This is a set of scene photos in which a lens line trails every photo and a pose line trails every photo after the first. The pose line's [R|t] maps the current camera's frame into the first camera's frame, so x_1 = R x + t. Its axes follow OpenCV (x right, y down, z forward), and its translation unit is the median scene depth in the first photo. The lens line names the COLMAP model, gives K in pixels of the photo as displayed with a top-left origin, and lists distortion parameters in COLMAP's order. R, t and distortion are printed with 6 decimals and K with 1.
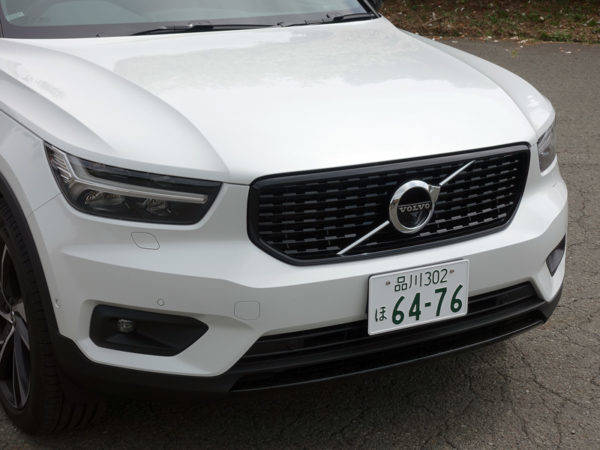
lens RADIAL K [[1118.9, 0, 300.0], [0, 1118.9, 225.0], [0, 0, 1]] dist [0.044858, 0.158362]
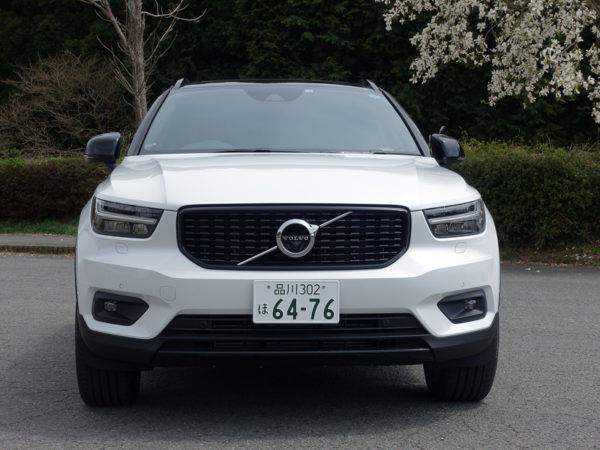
lens RADIAL K [[1118.9, 0, 300.0], [0, 1118.9, 225.0], [0, 0, 1]] dist [0.044858, 0.158362]
pose [[0.899655, 0.014321, -0.436367, 0.730326], [-0.123606, 0.966926, -0.223104, 0.286399], [0.418739, 0.254654, 0.871670, -0.253003]]
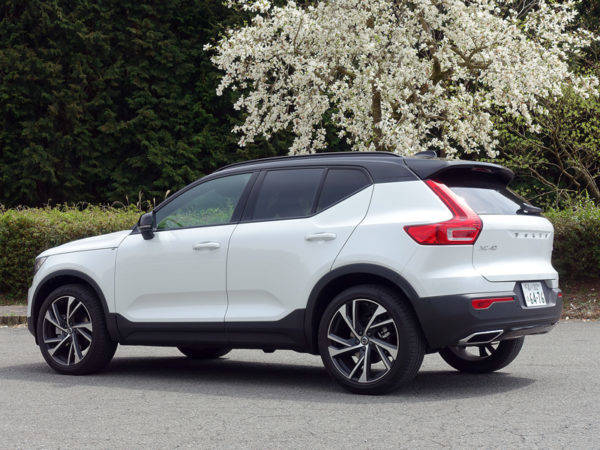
lens RADIAL K [[1118.9, 0, 300.0], [0, 1118.9, 225.0], [0, 0, 1]] dist [0.044858, 0.158362]
pose [[0.999741, -0.004152, 0.022362, -0.899194], [0.010816, 0.951701, -0.306835, 0.415943], [-0.020008, 0.306998, 0.951500, -0.645779]]
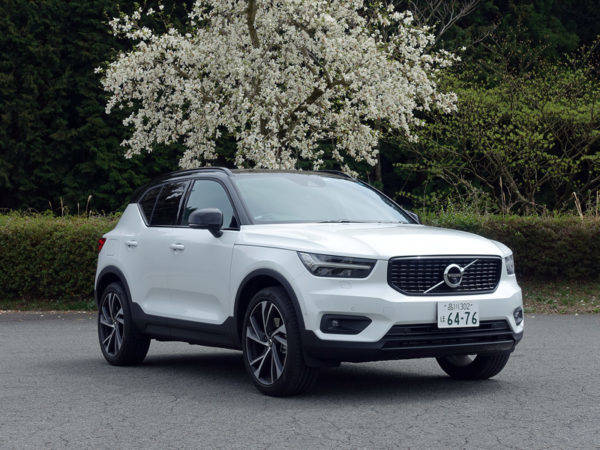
lens RADIAL K [[1118.9, 0, 300.0], [0, 1118.9, 225.0], [0, 0, 1]] dist [0.044858, 0.158362]
pose [[0.999771, -0.010459, 0.018687, -0.266194], [0.015665, 0.952173, -0.305159, 0.597523], [-0.014602, 0.305382, 0.952118, -1.278620]]
